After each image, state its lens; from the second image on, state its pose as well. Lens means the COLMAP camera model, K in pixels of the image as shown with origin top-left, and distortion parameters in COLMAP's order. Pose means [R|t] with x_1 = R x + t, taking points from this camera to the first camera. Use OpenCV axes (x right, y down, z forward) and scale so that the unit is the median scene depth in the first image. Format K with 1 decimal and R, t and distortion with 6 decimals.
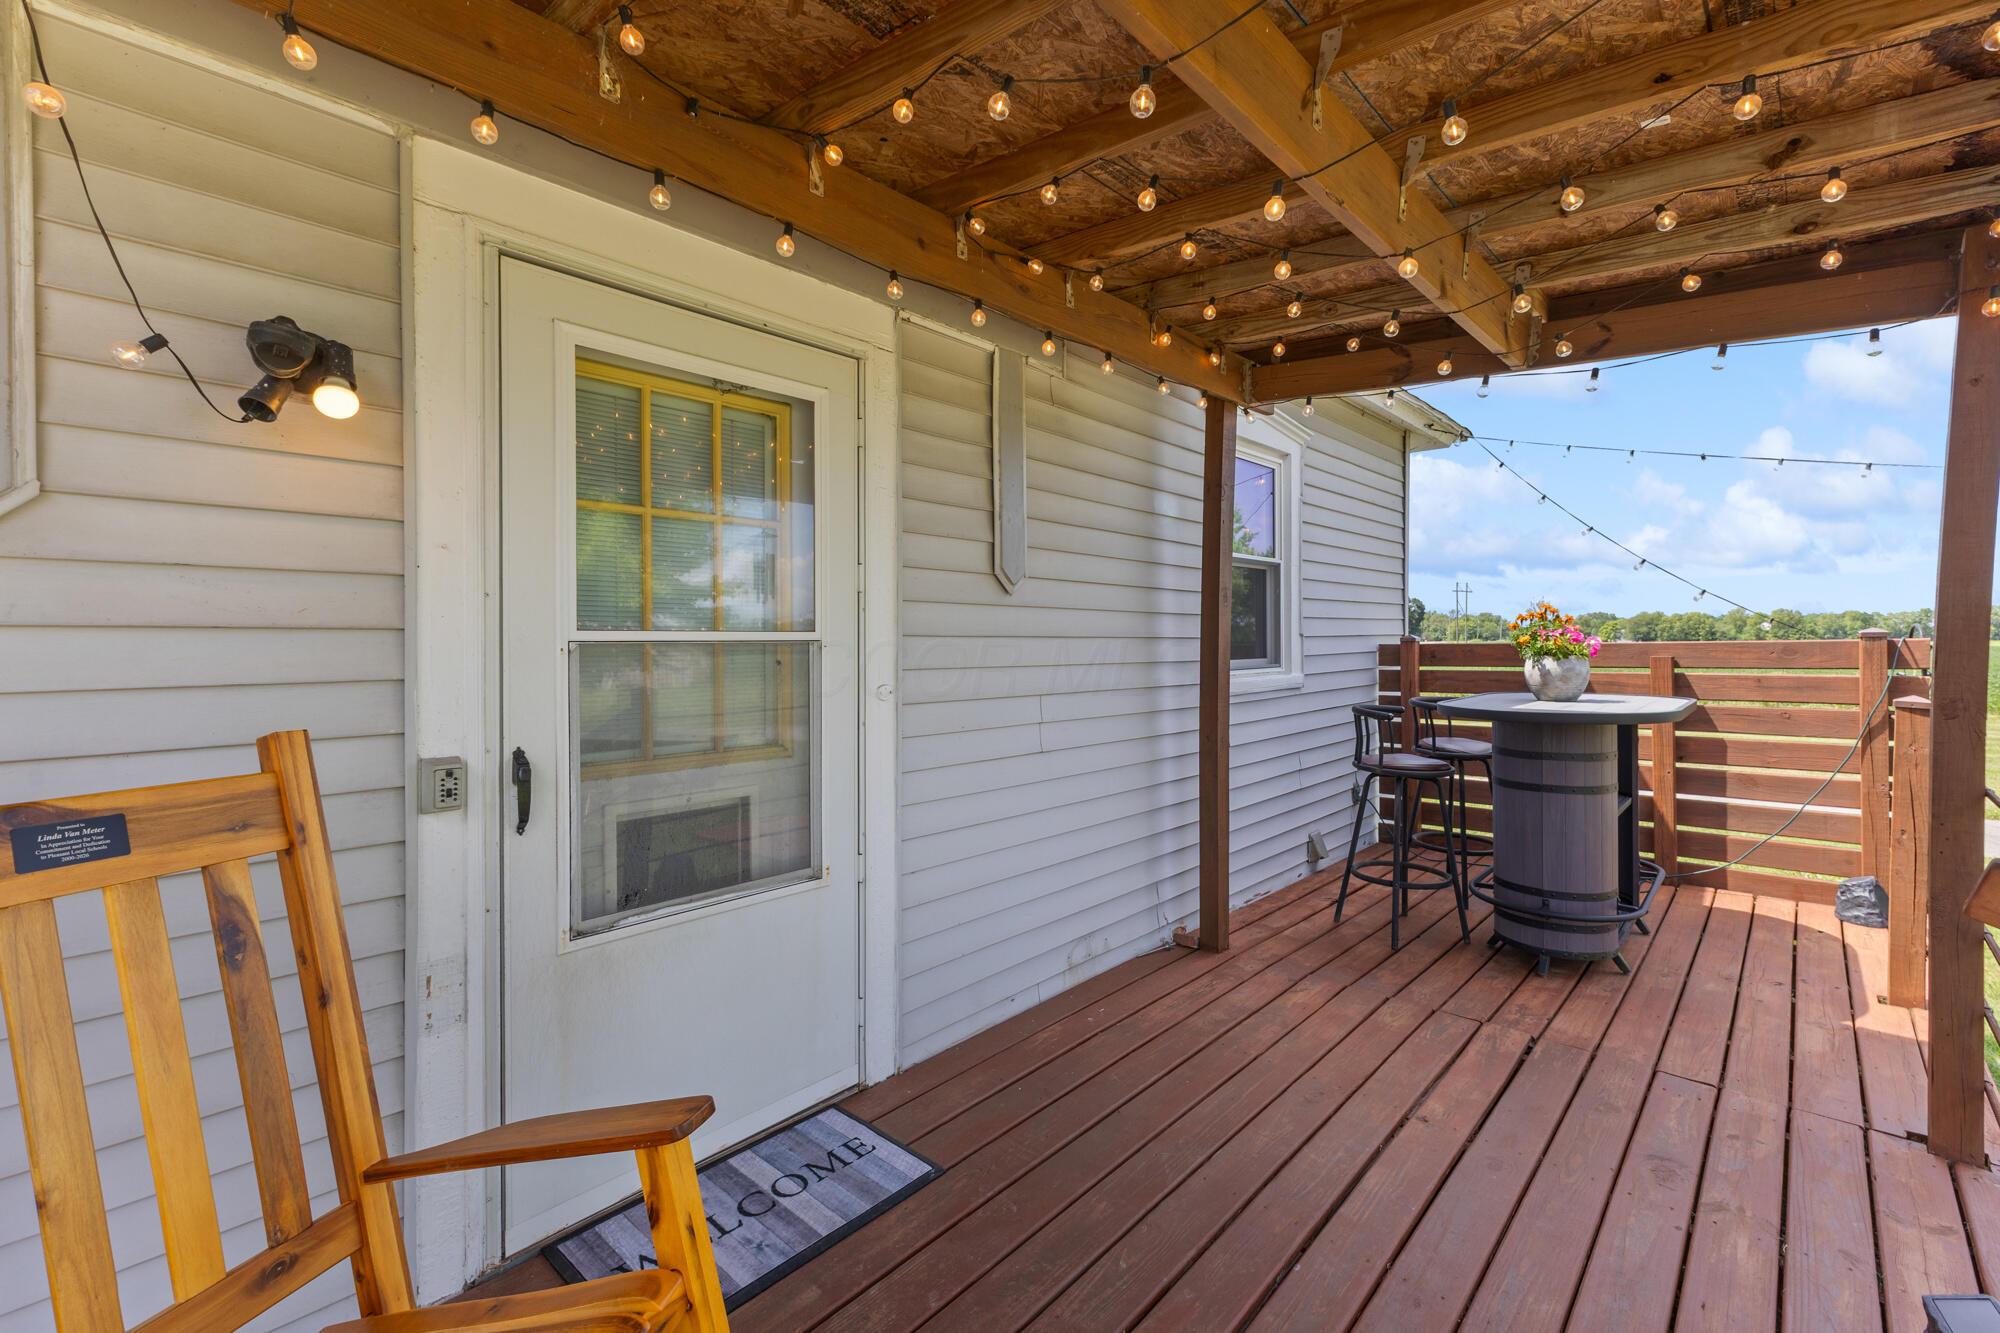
lens RADIAL K [[856.4, 0, 1002.6], [0, 856.4, 645.5], [0, 0, 1]] dist [0.008769, 0.000083]
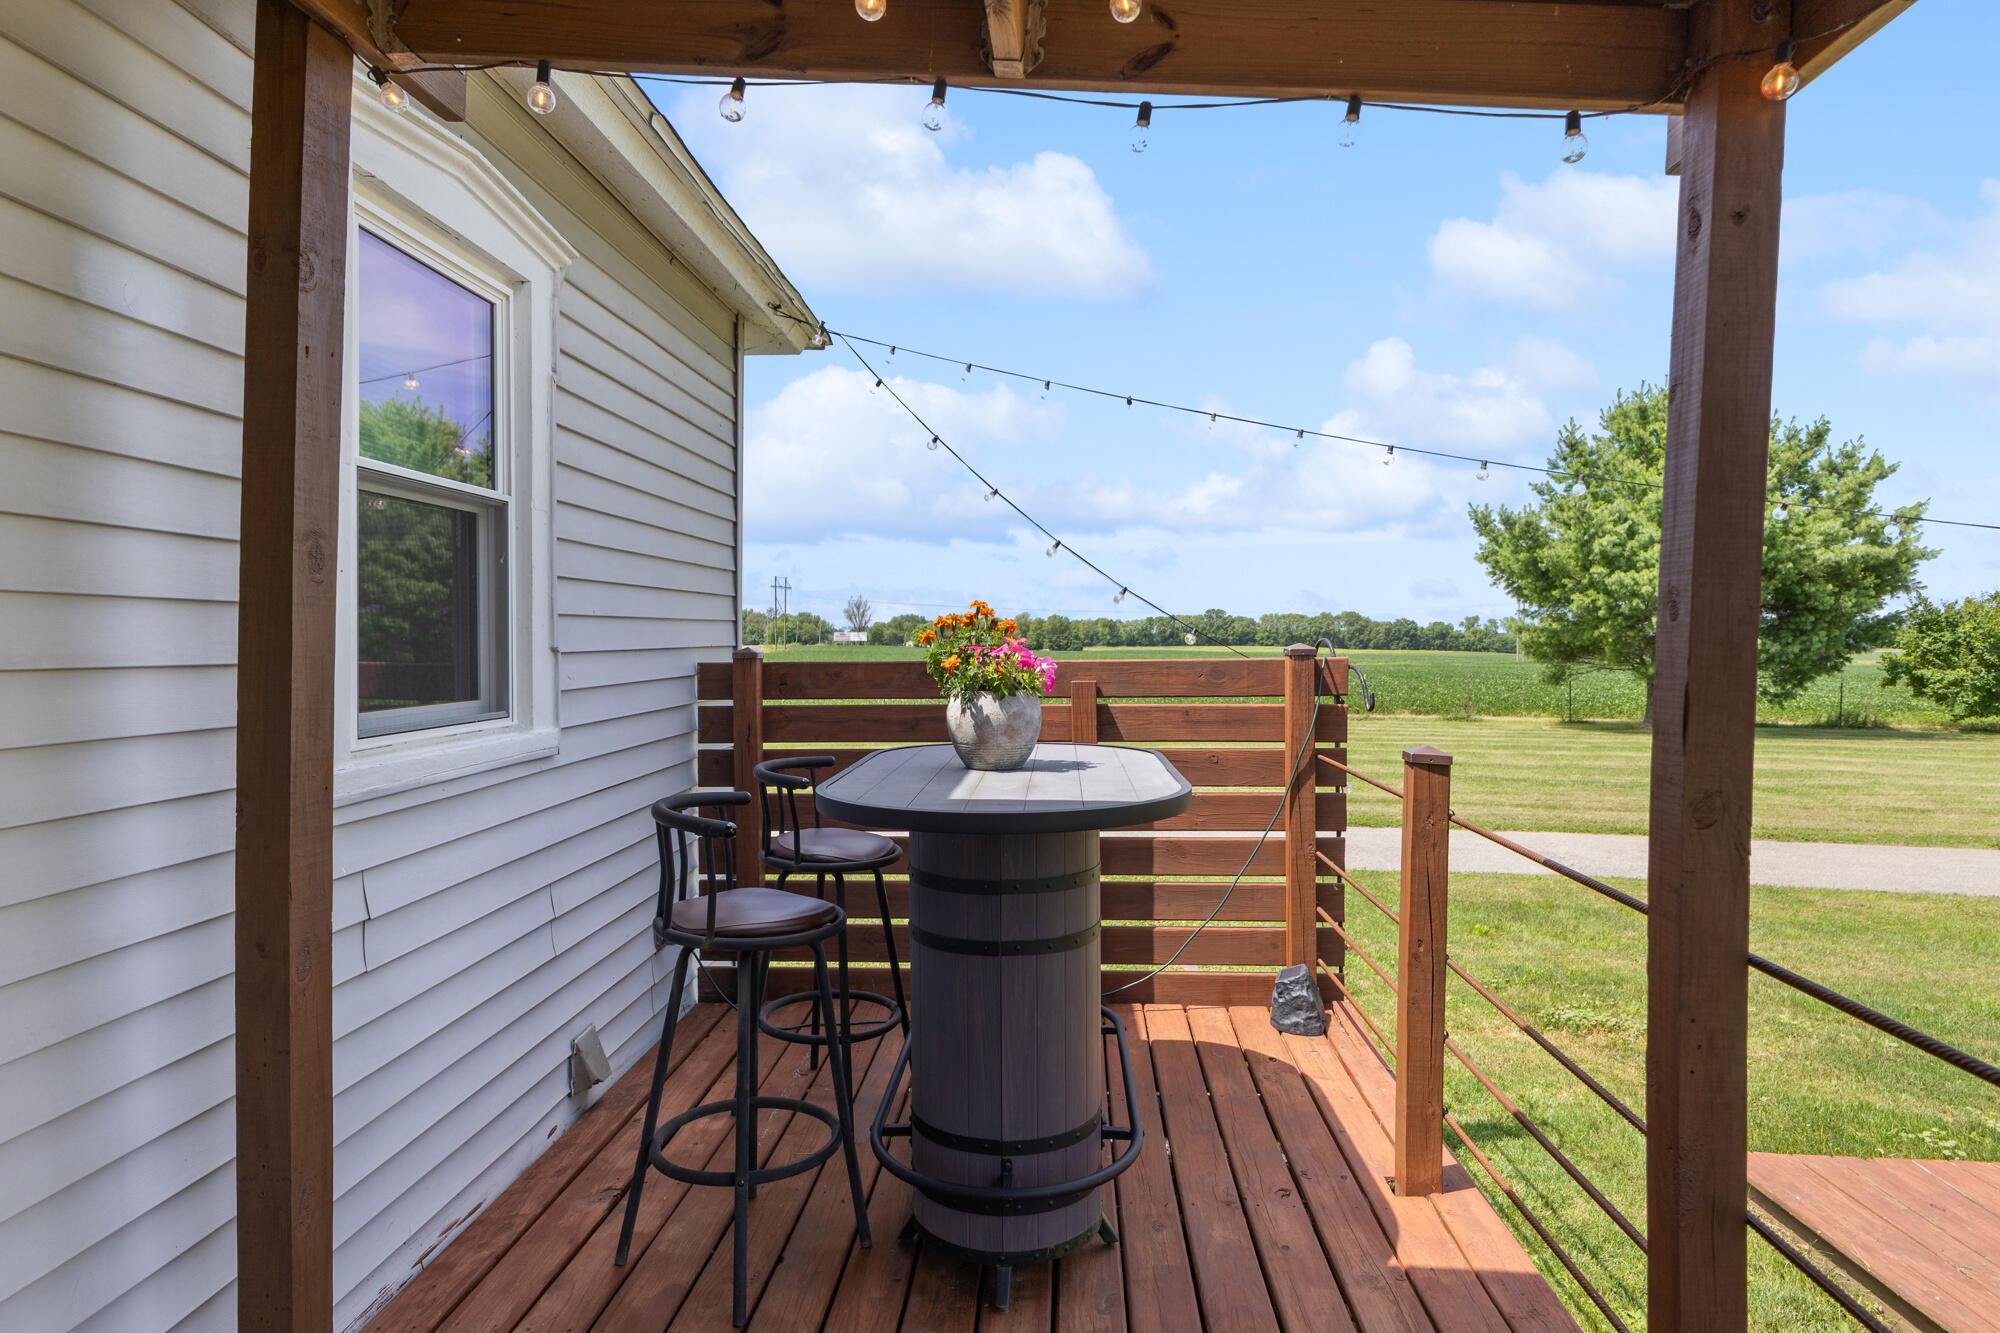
lens RADIAL K [[1128.2, 0, 1010.2], [0, 1128.2, 654.8], [0, 0, 1]] dist [0.001770, -0.000005]
pose [[0.770290, -0.003314, 0.637685, 0.184364], [0.000540, 0.999990, 0.004545, -0.017060], [-0.637694, -0.003157, 0.770284, 0.446963]]
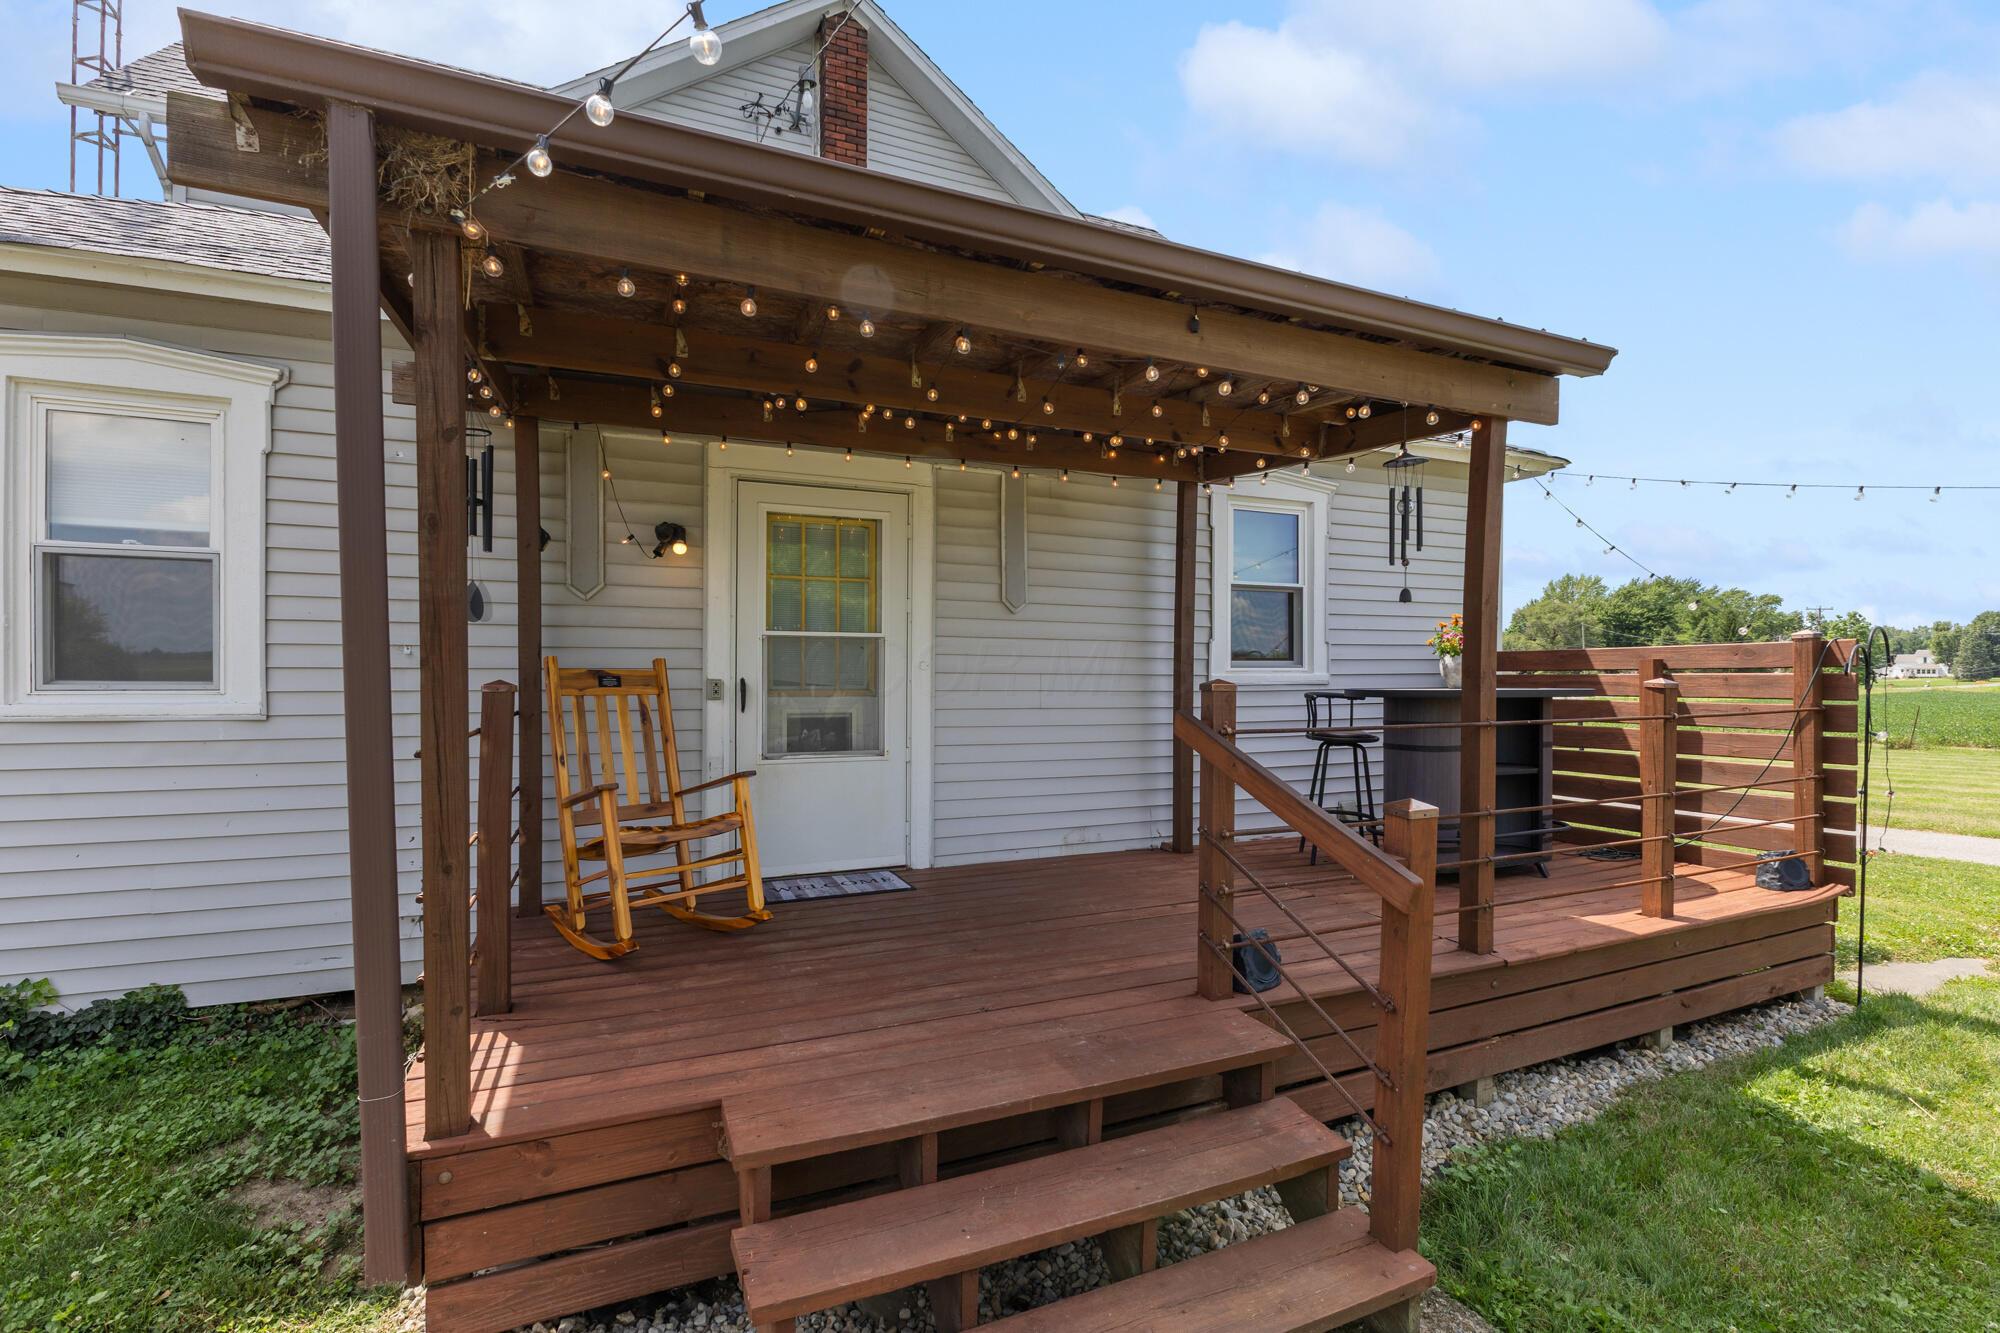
lens RADIAL K [[876.3, 0, 1000.0], [0, 876.3, 666.5], [0, 0, 1]] dist [-0.002211, -0.000942]
pose [[0.917026, 0.004692, -0.398799, 0.584196], [-0.009312, 0.999910, -0.009649, 0.054908], [0.398718, 0.012562, 0.916987, -0.530730]]
